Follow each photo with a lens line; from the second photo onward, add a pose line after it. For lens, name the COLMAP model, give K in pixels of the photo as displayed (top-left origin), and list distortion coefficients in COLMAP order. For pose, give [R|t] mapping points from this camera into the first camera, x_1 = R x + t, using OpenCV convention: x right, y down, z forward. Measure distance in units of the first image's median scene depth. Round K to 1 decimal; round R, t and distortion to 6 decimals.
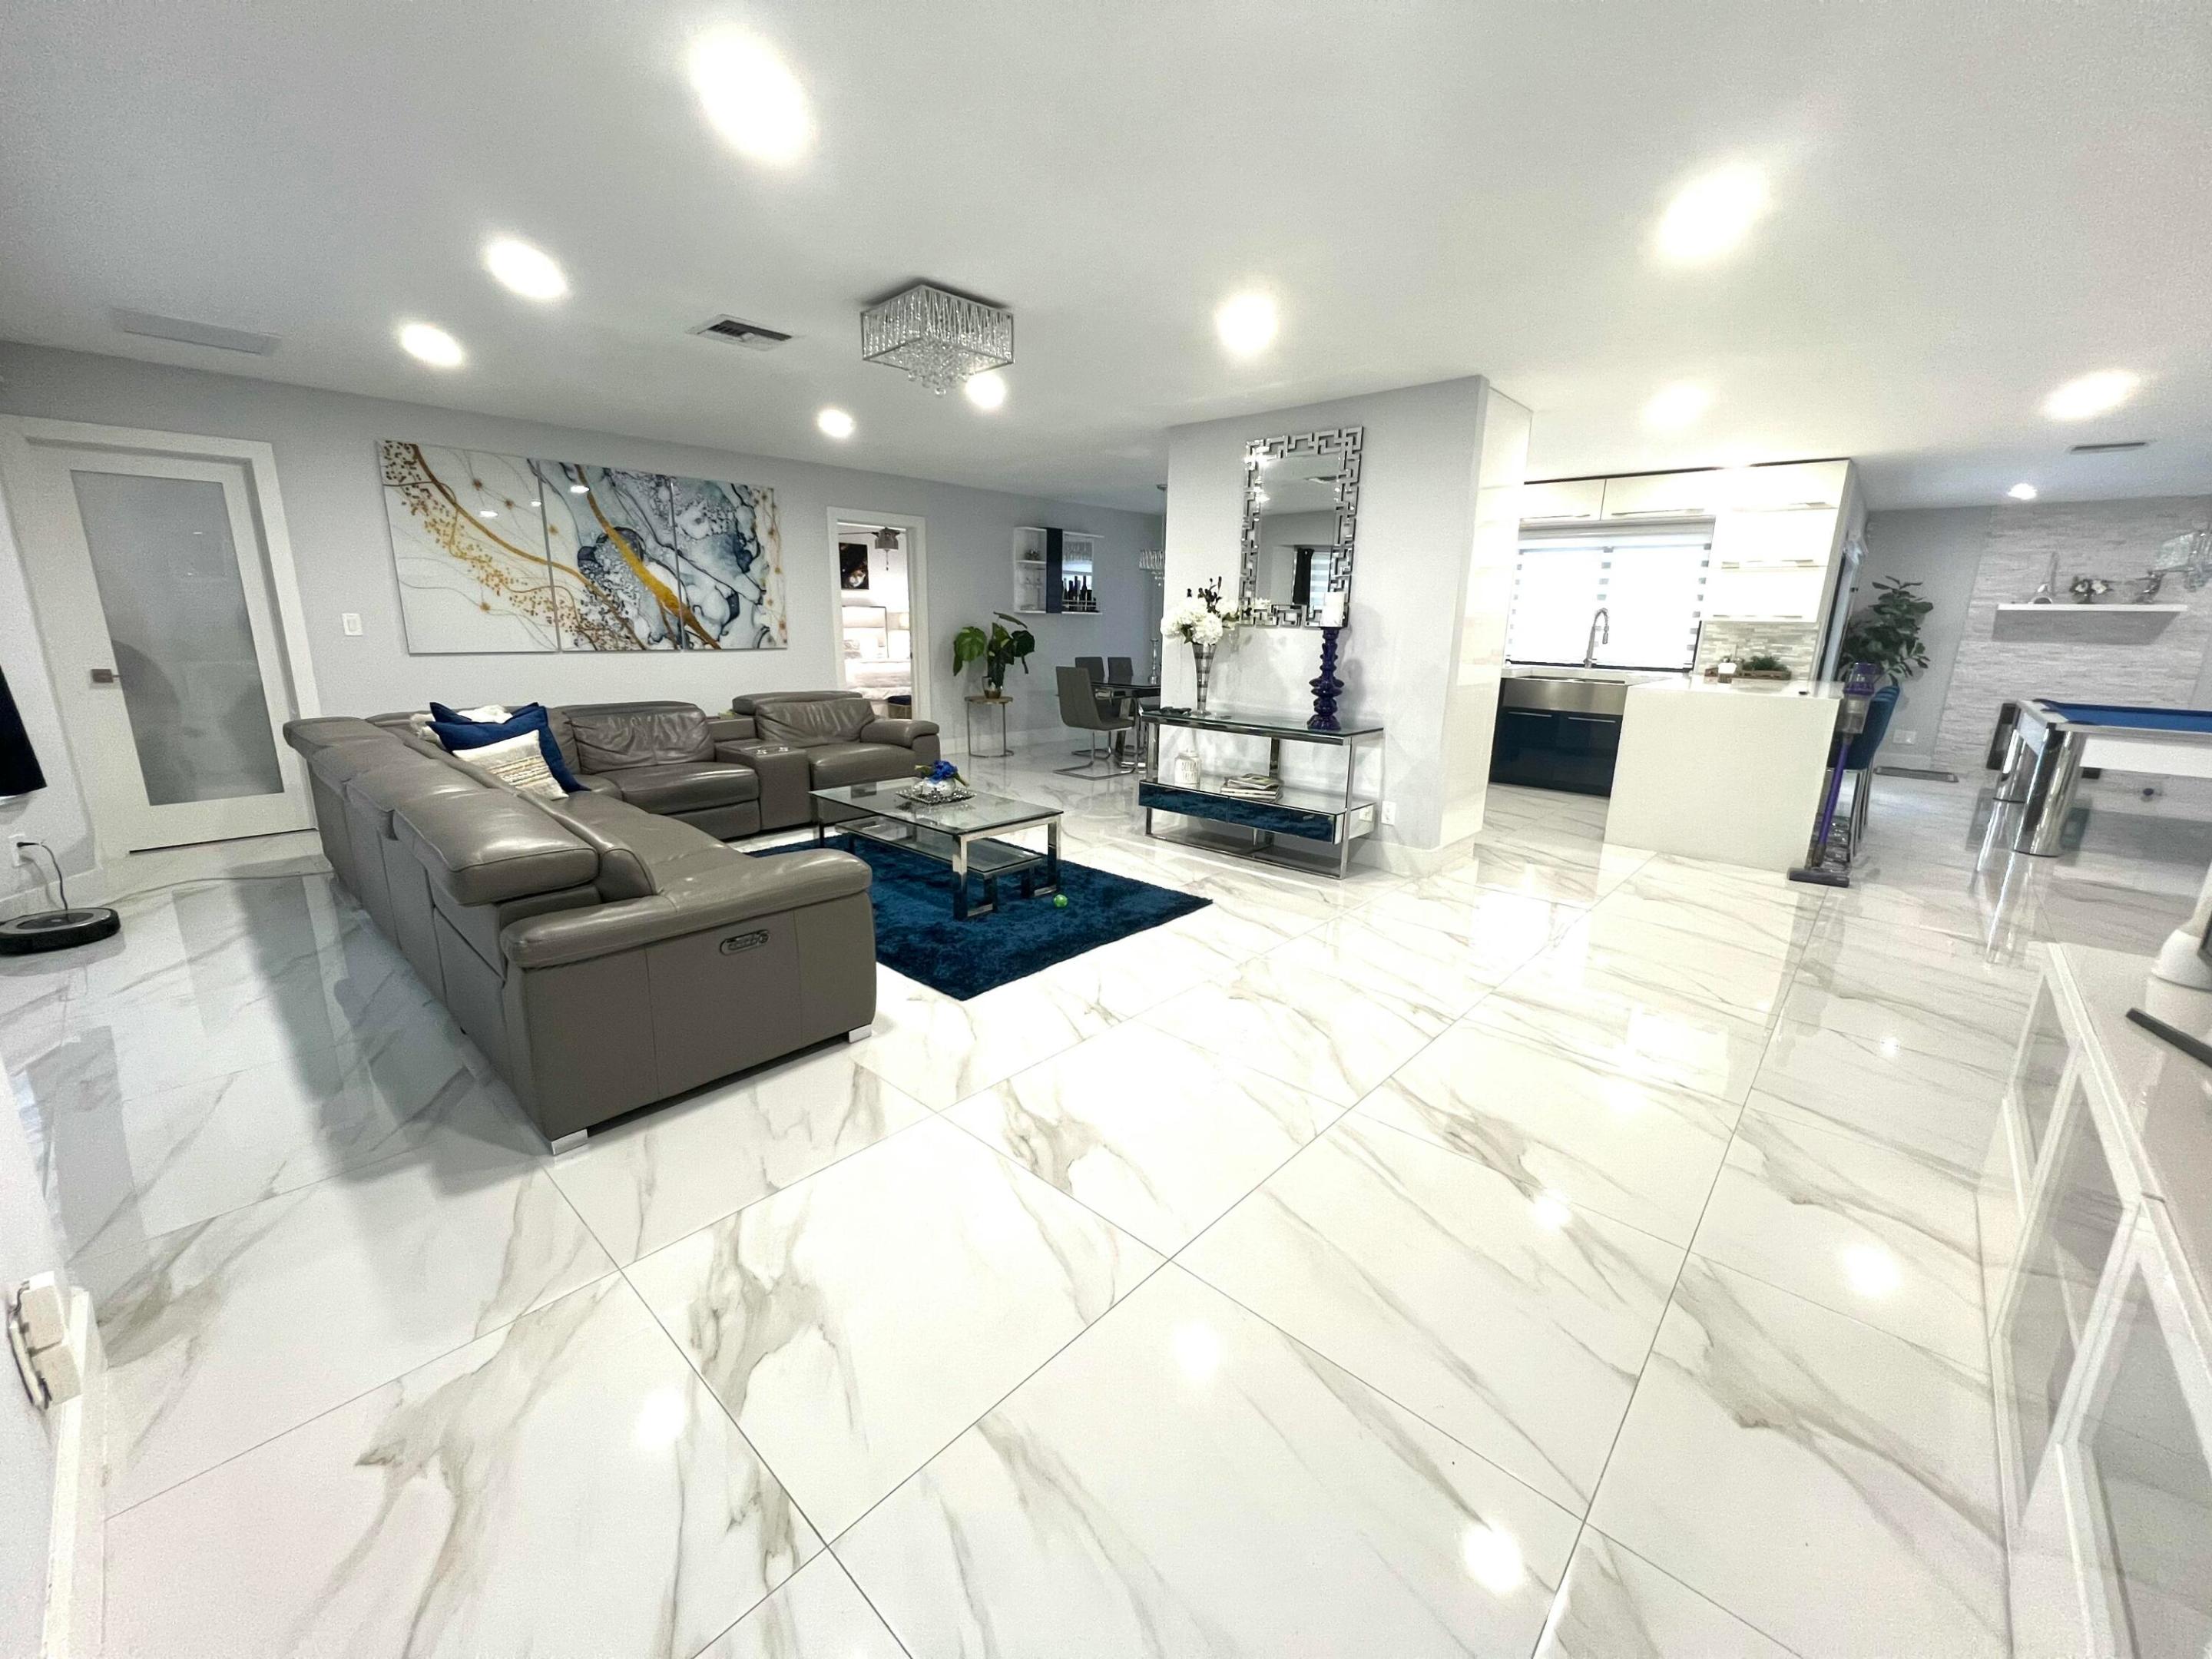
lens RADIAL K [[881.0, 0, 1103.6], [0, 881.0, 822.7], [0, 0, 1]] dist [-0.000437, -0.000178]
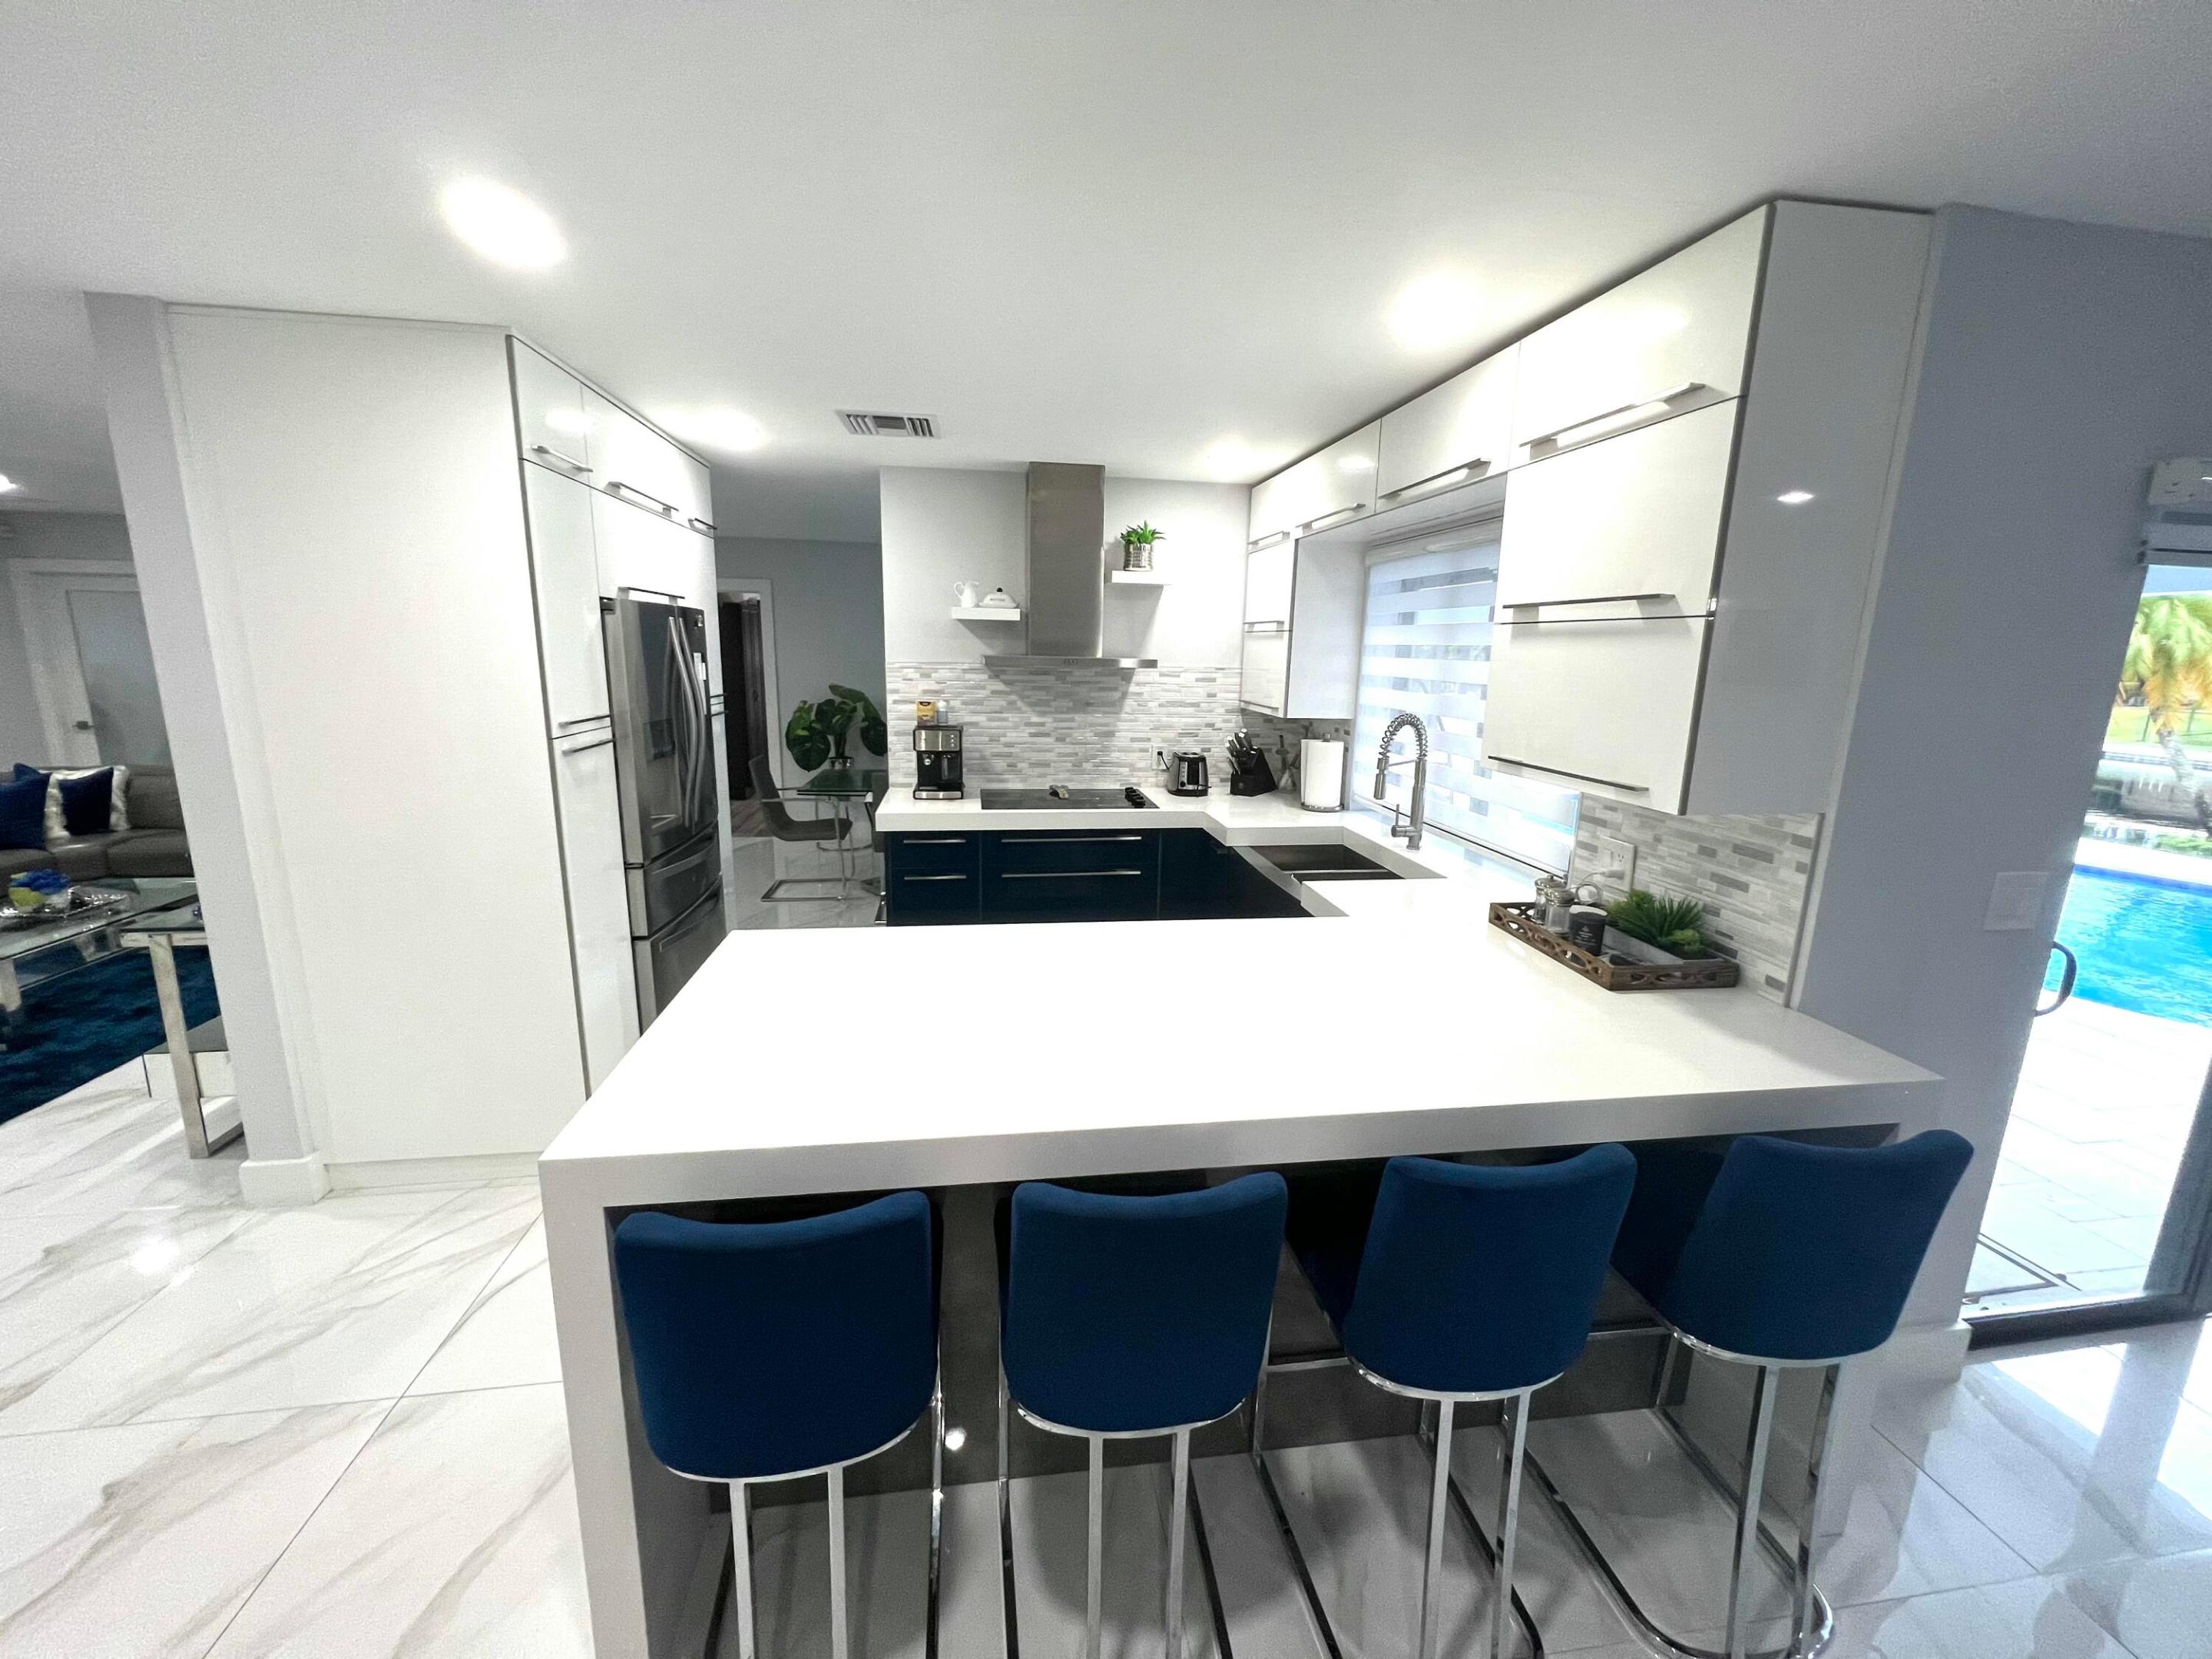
lens RADIAL K [[881.0, 0, 1103.6], [0, 881.0, 822.7], [0, 0, 1]] dist [-0.000437, -0.000178]
pose [[0.774172, 0.121229, -0.621258, 0.882319], [-0.148307, 0.988908, 0.008160, -0.210818], [0.615356, 0.085820, 0.783563, 0.704662]]
